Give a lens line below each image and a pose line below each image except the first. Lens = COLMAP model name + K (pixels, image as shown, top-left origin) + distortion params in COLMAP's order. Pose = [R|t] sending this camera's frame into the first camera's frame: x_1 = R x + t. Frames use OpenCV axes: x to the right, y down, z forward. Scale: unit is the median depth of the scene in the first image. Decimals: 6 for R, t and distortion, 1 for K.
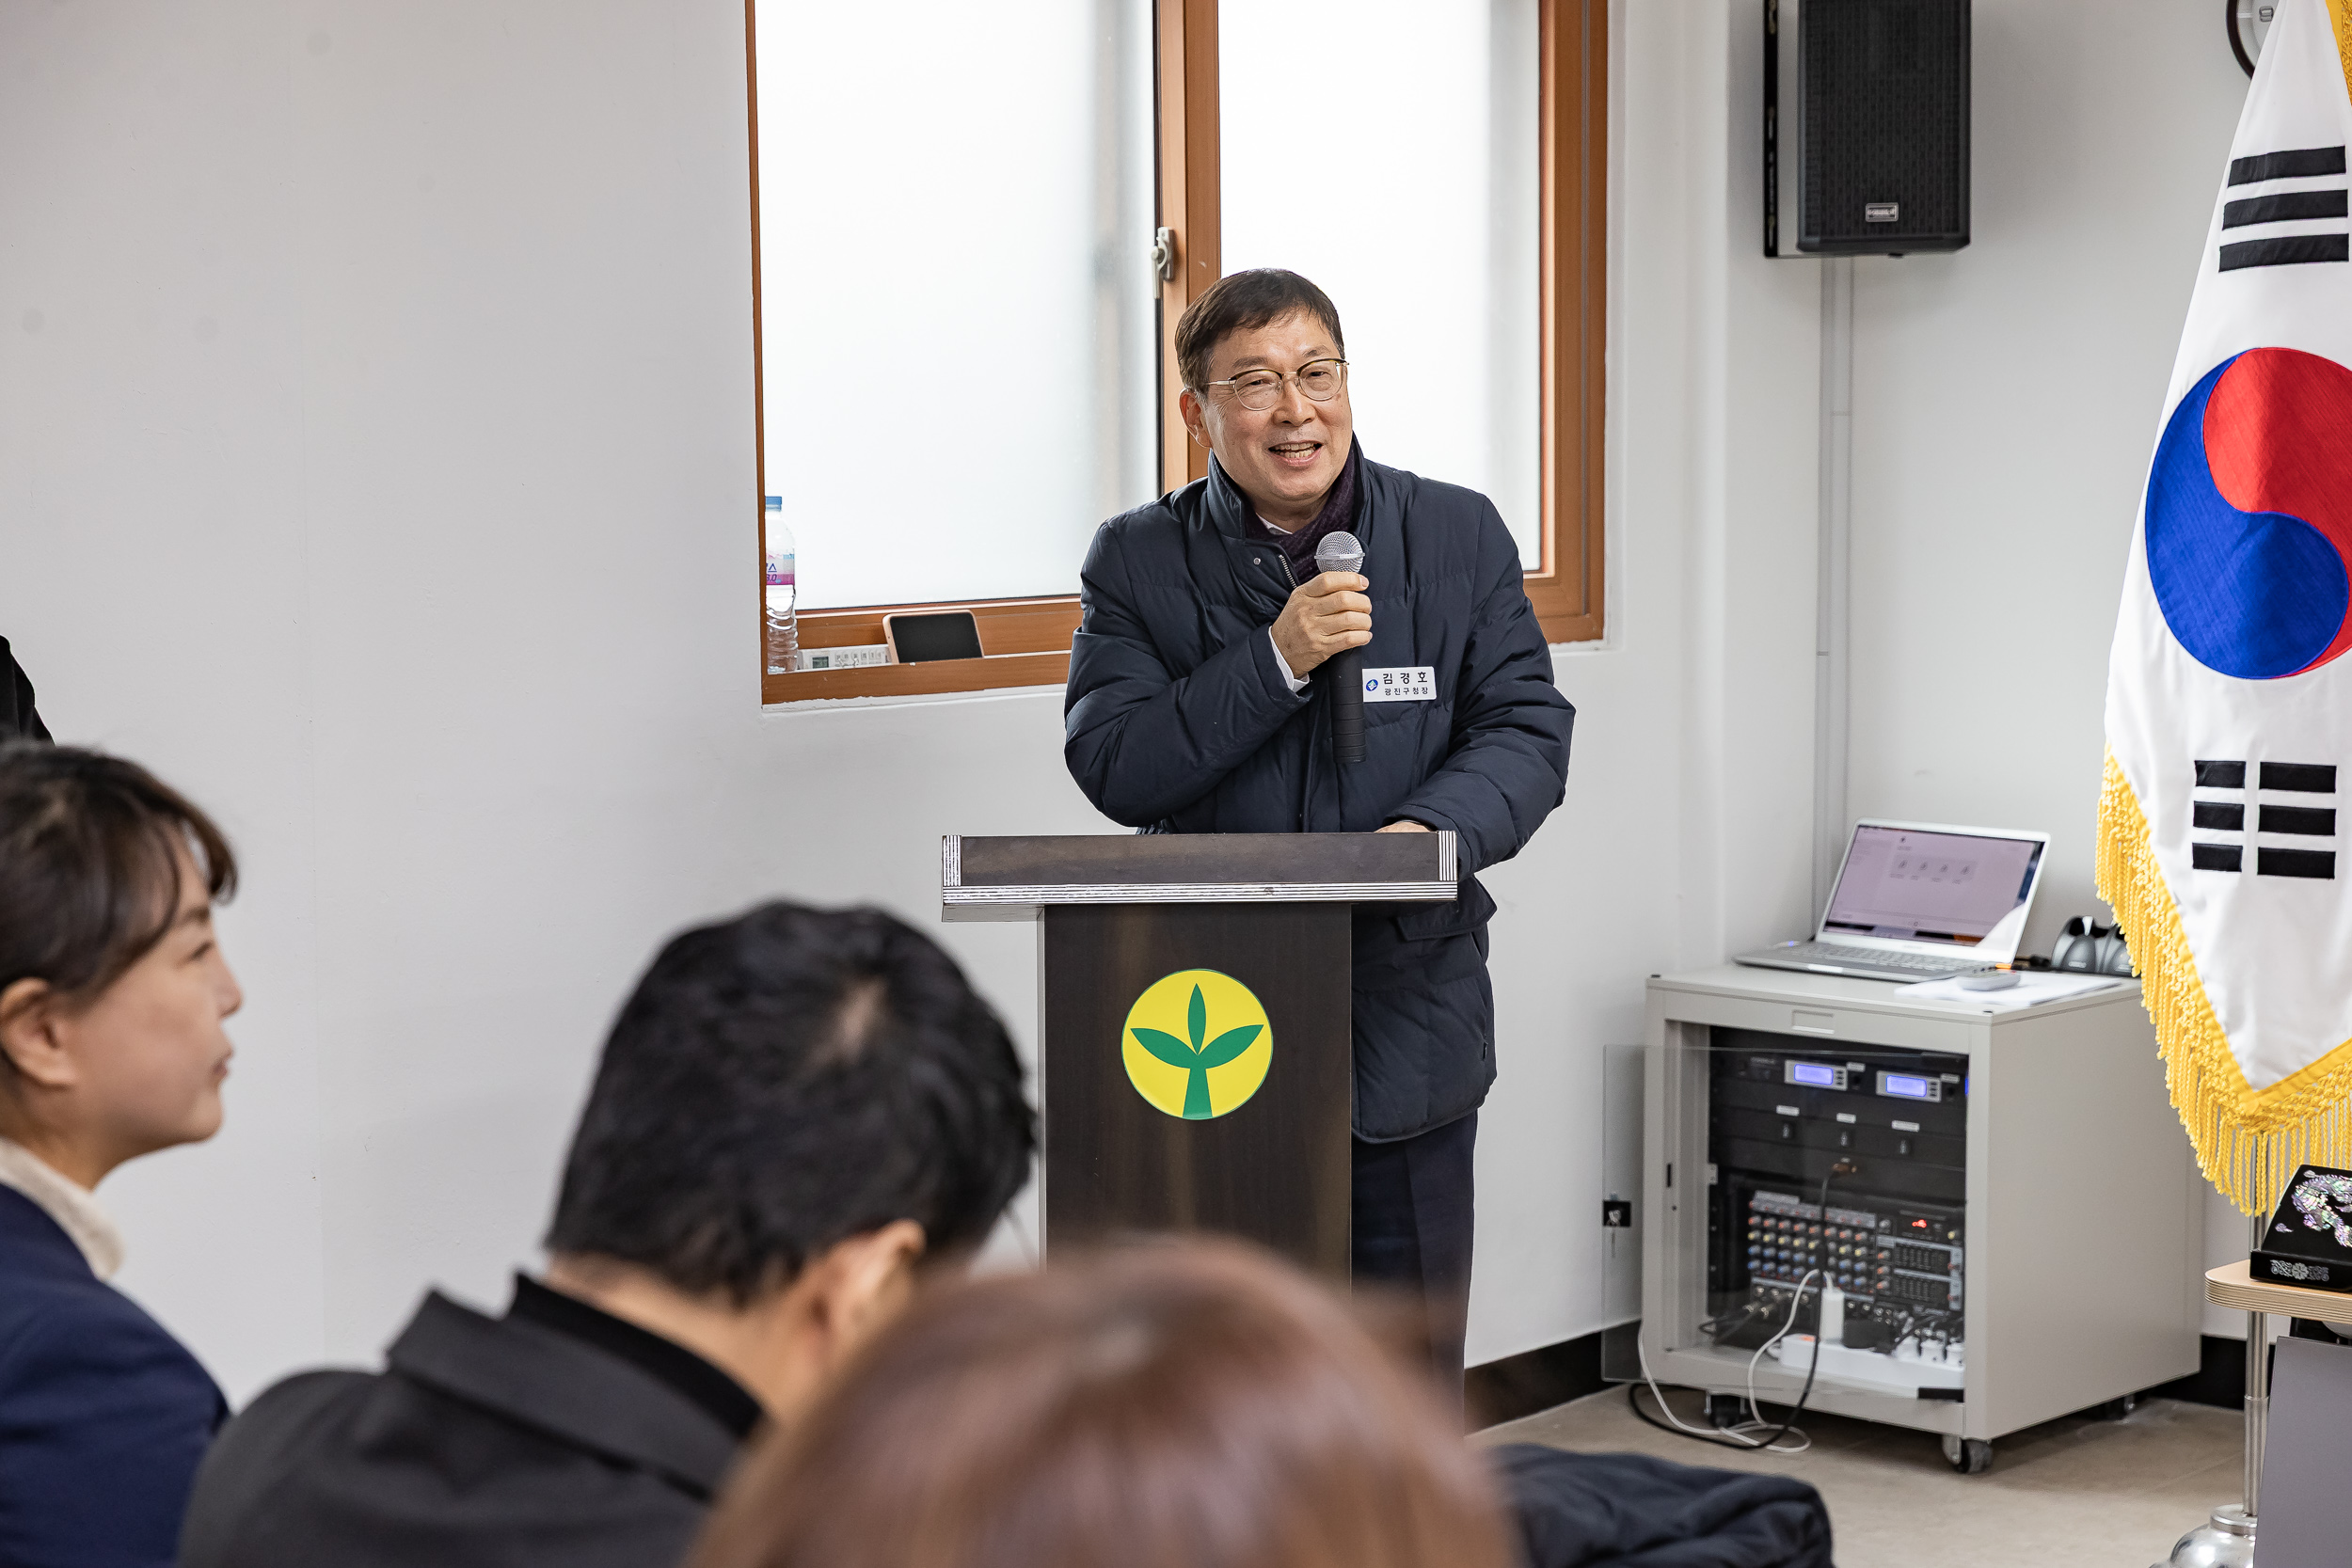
lens RADIAL K [[4413.5, 0, 1159.9], [0, 4413.5, 794.7], [0, 0, 1]] dist [0.052324, 0.000000]
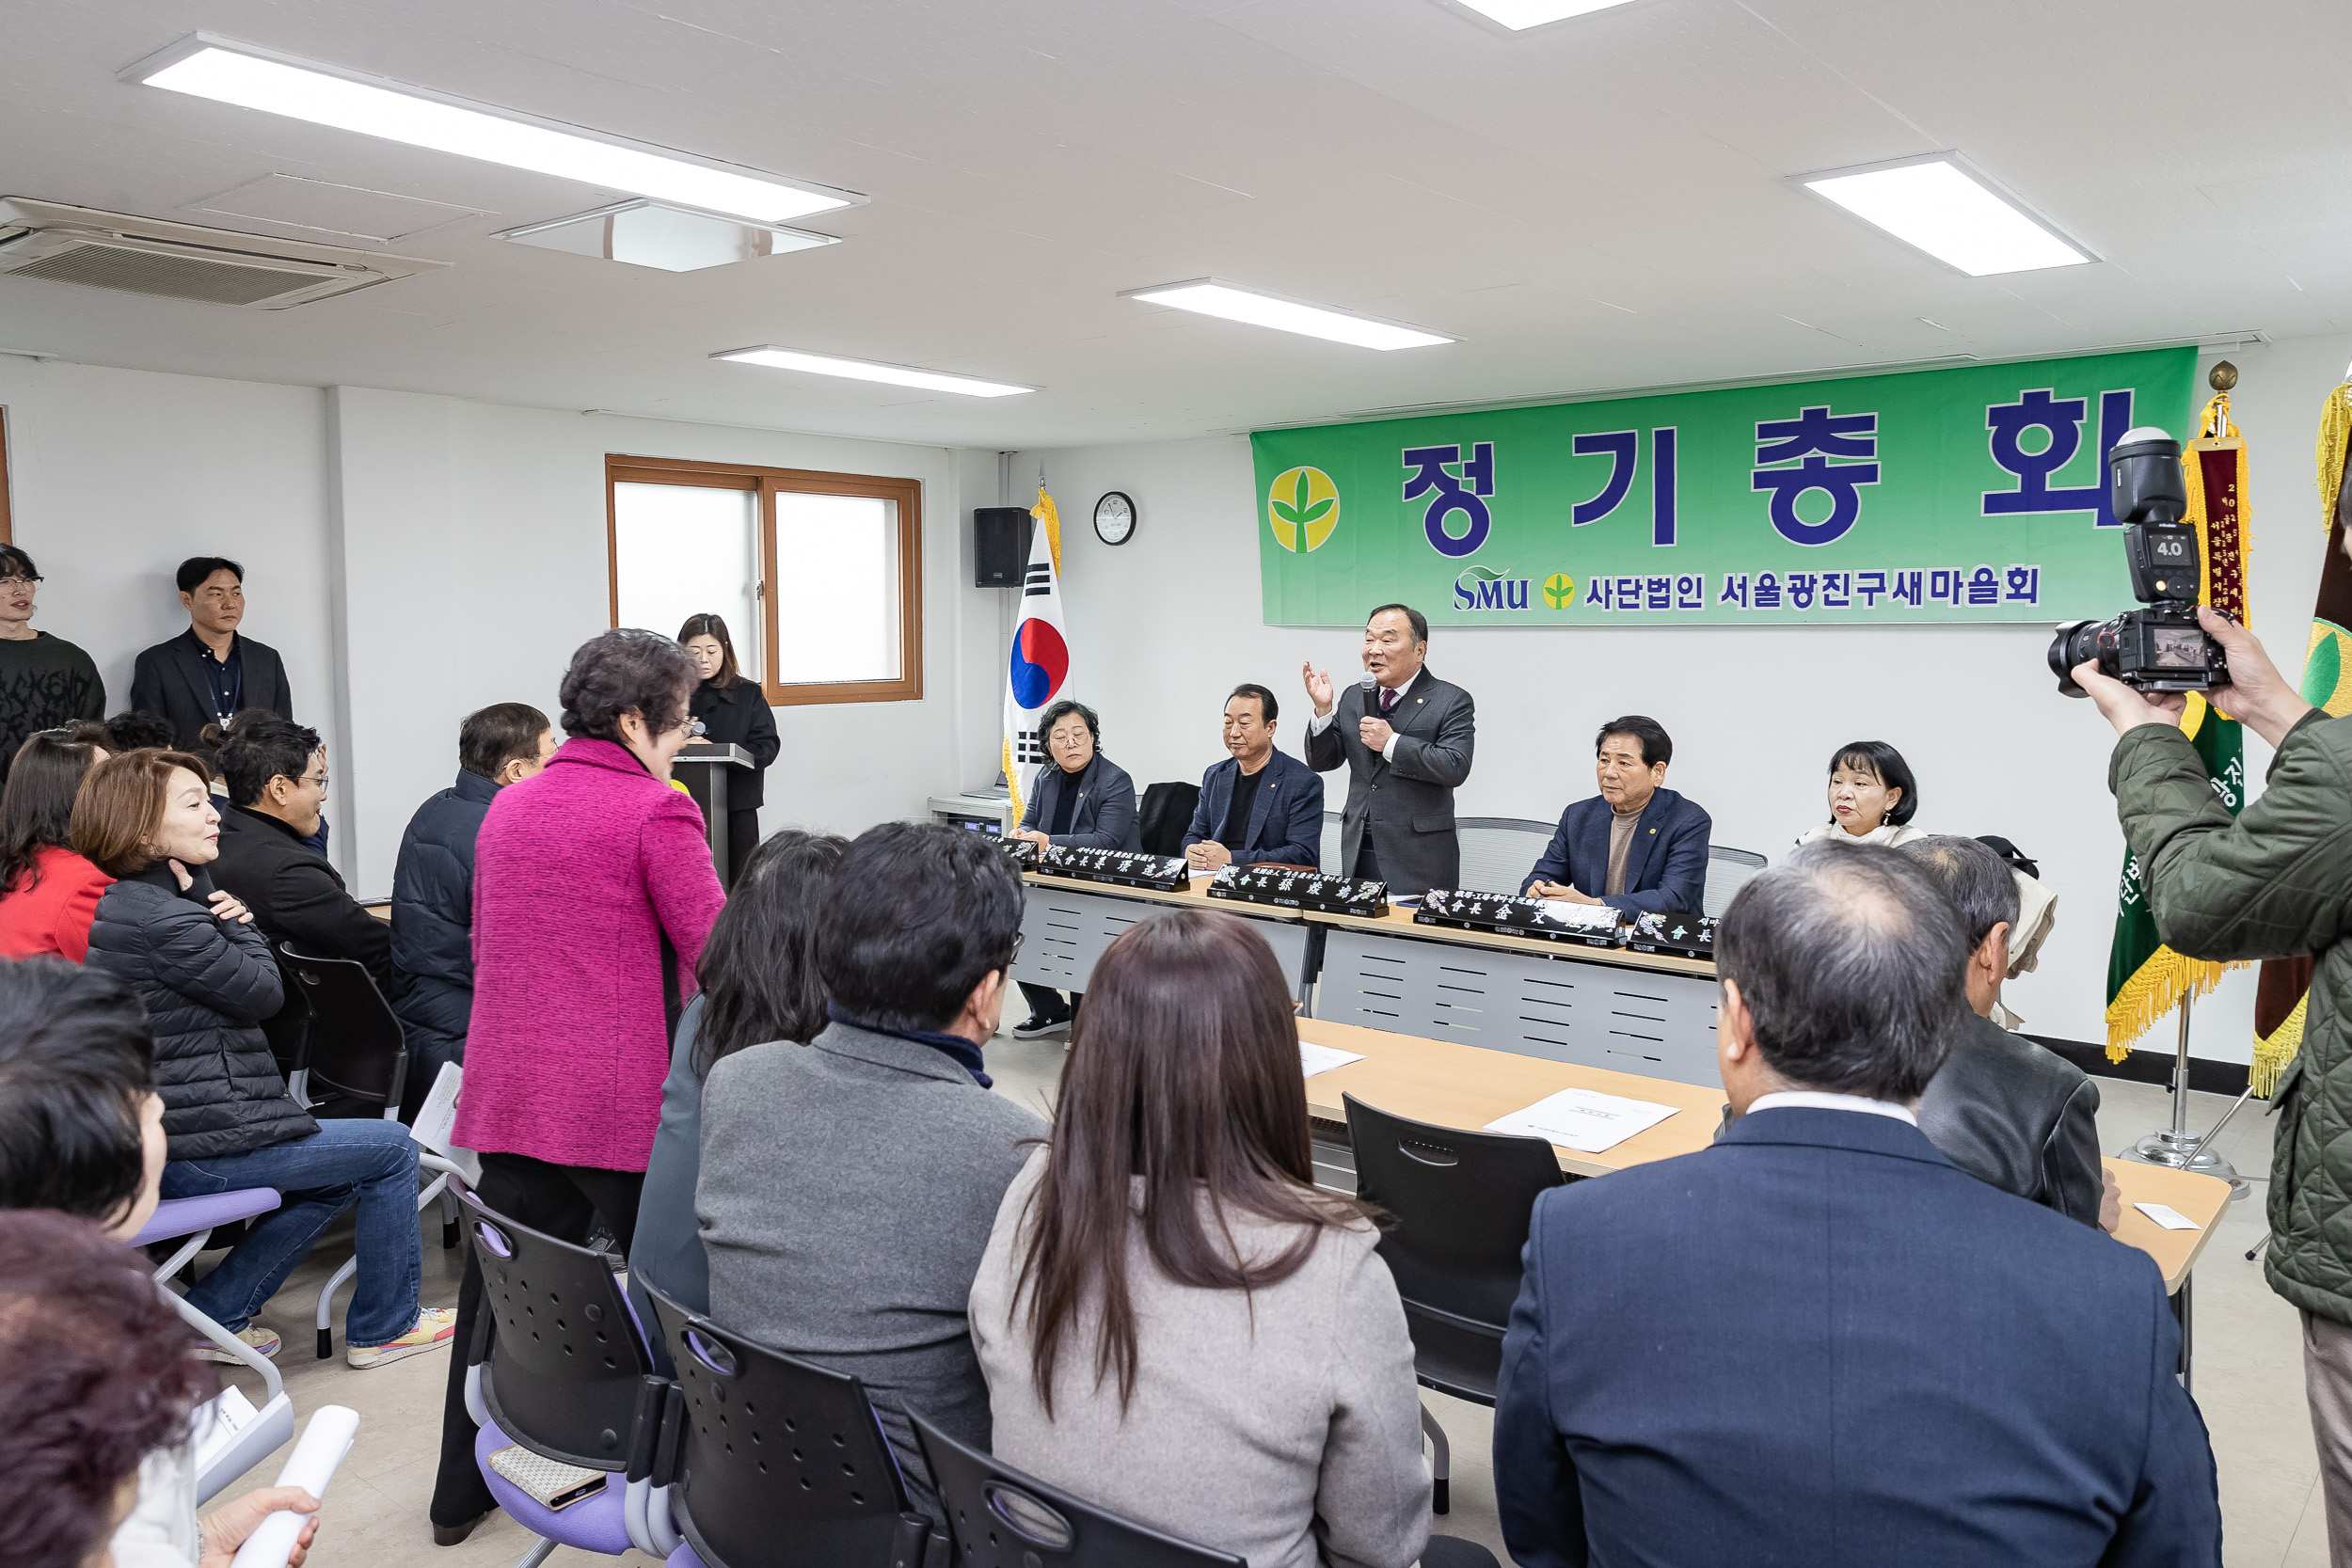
lens RADIAL K [[1698.2, 0, 1171.0], [0, 1698.2, 783.3], [0, 0, 1]] dist [-0.018641, 0.003449]
pose [[0.999859, 0.006731, 0.015358, 0.337688], [-0.006846, 0.999949, 0.007427, 0.023095], [-0.015307, -0.007531, 0.999854, -0.388251]]
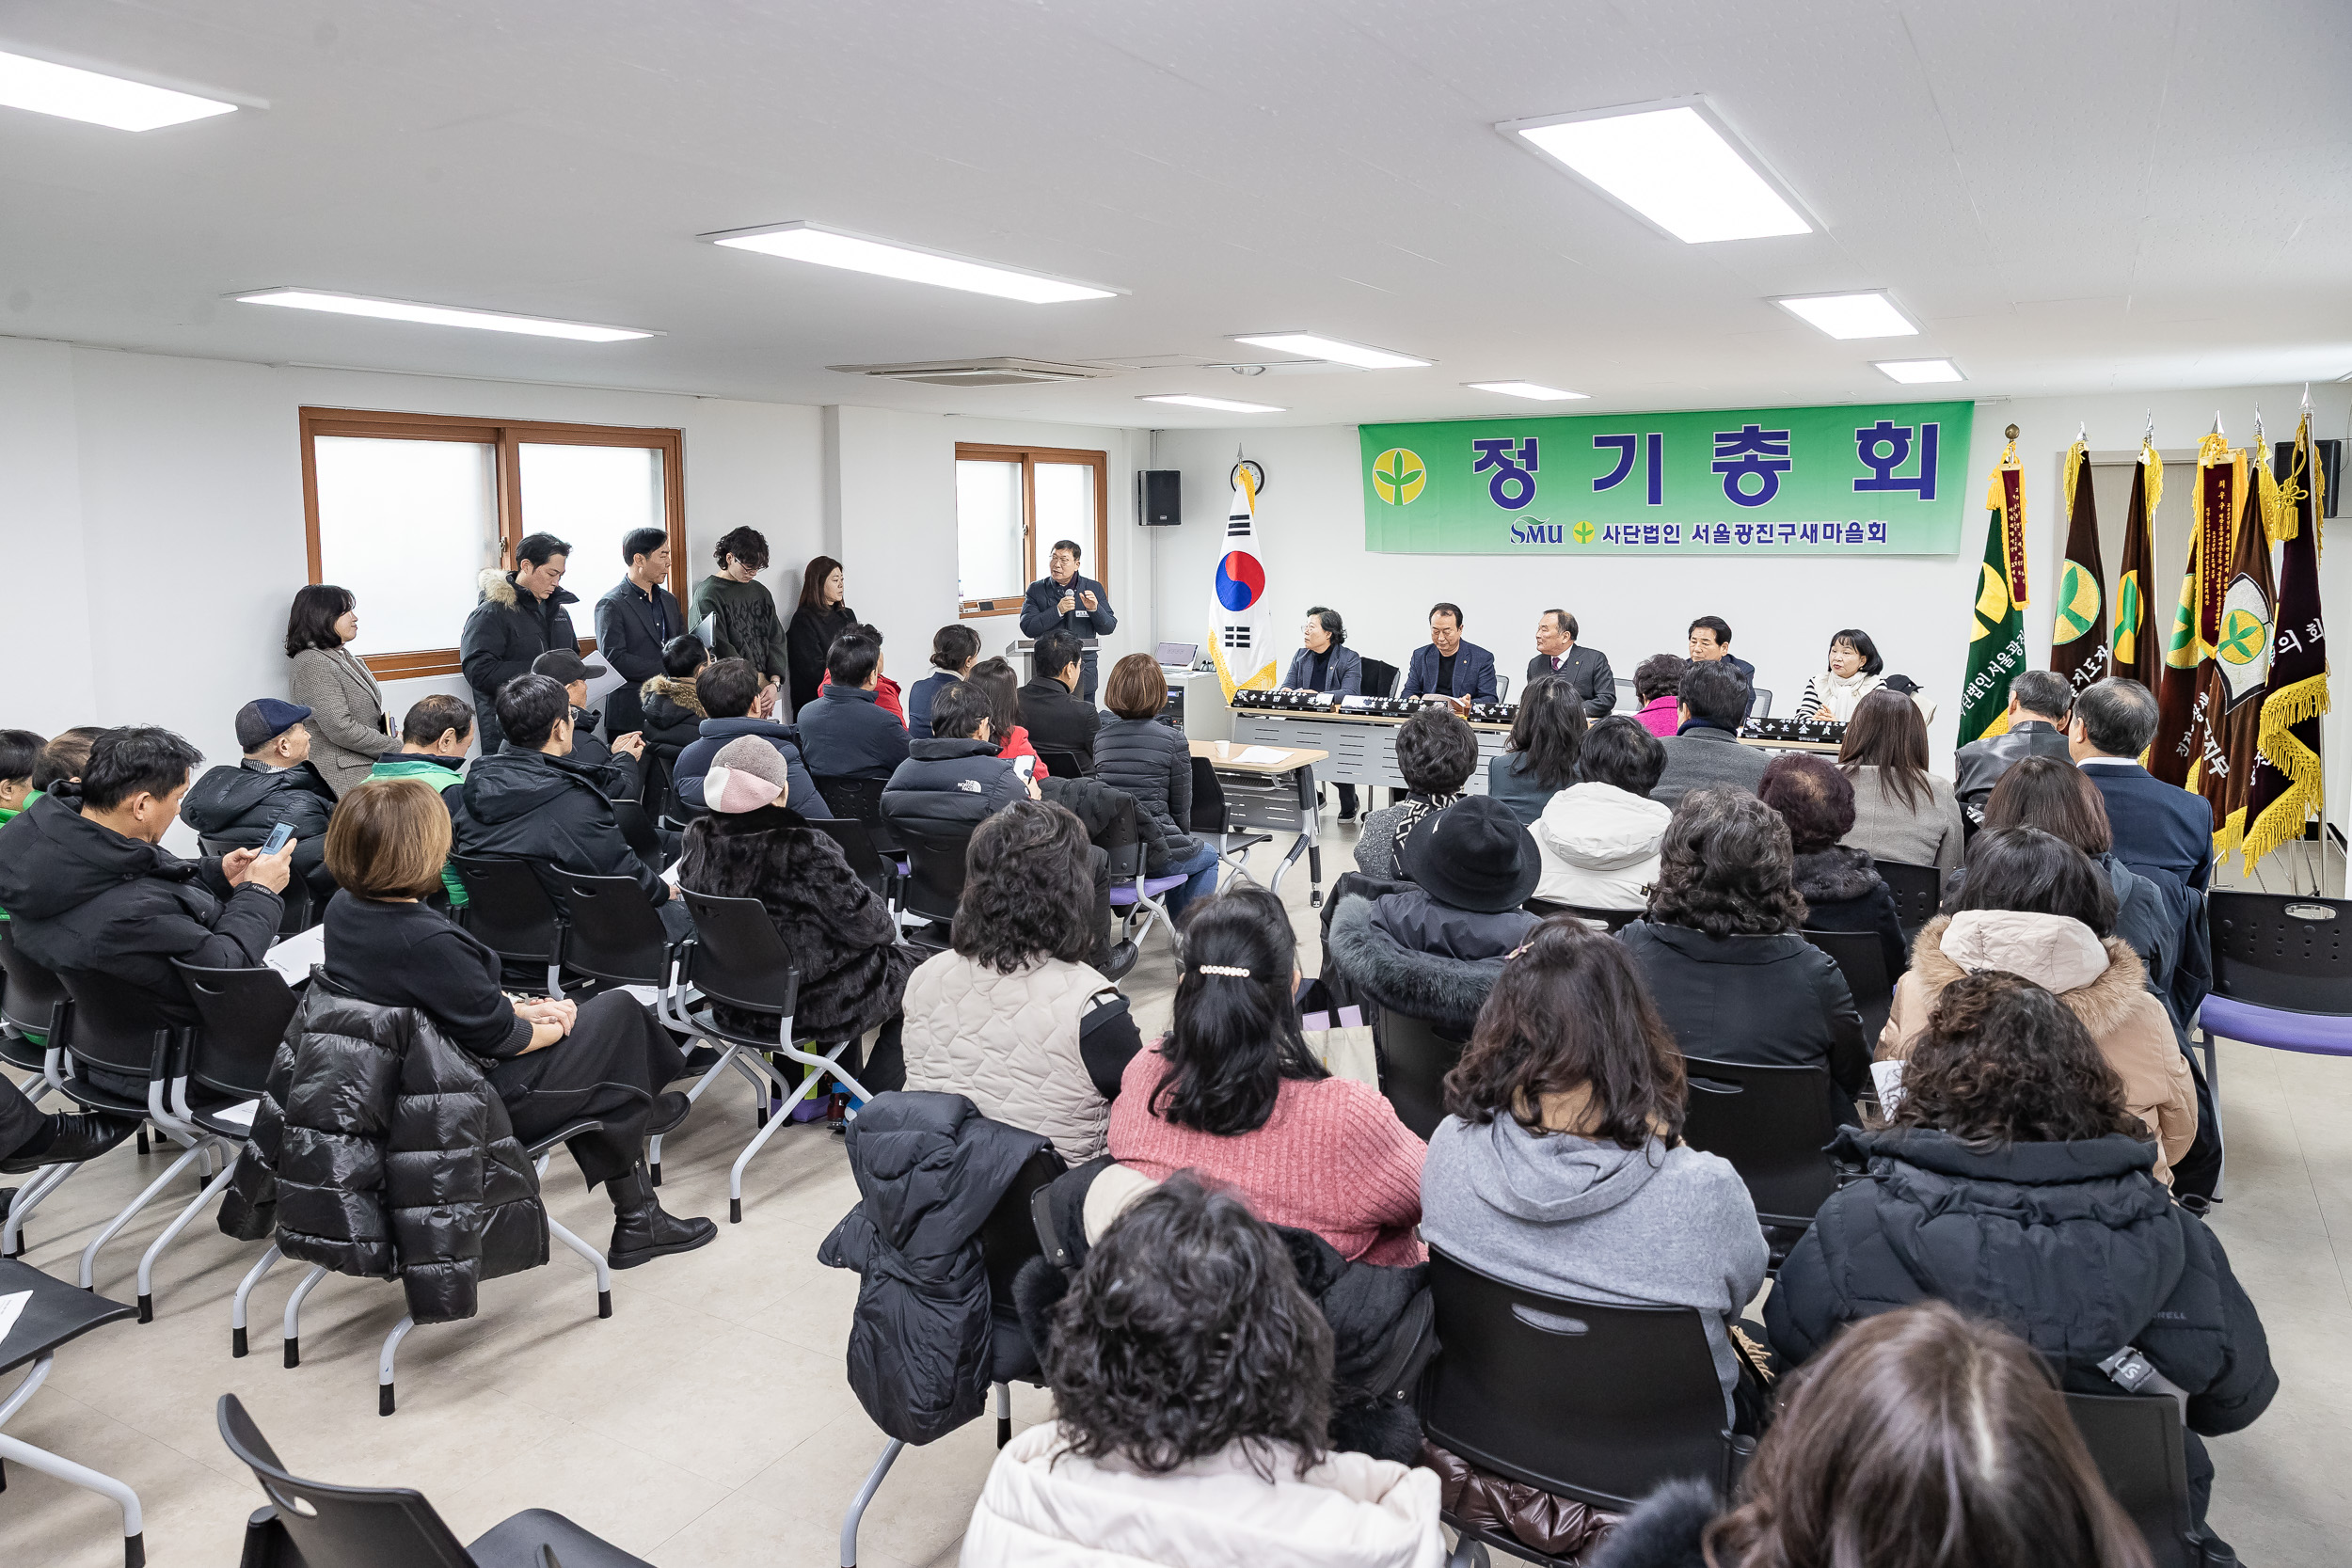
lens RADIAL K [[1553.0, 0, 1182.9], [0, 1553.0, 658.1], [0, 0, 1]] dist [-0.027453, 0.037715]
pose [[0.982168, -0.014229, 0.187465, -0.170945], [0.014079, 0.999899, 0.002134, 0.025315], [-0.187477, 0.000543, 0.982269, -0.843823]]
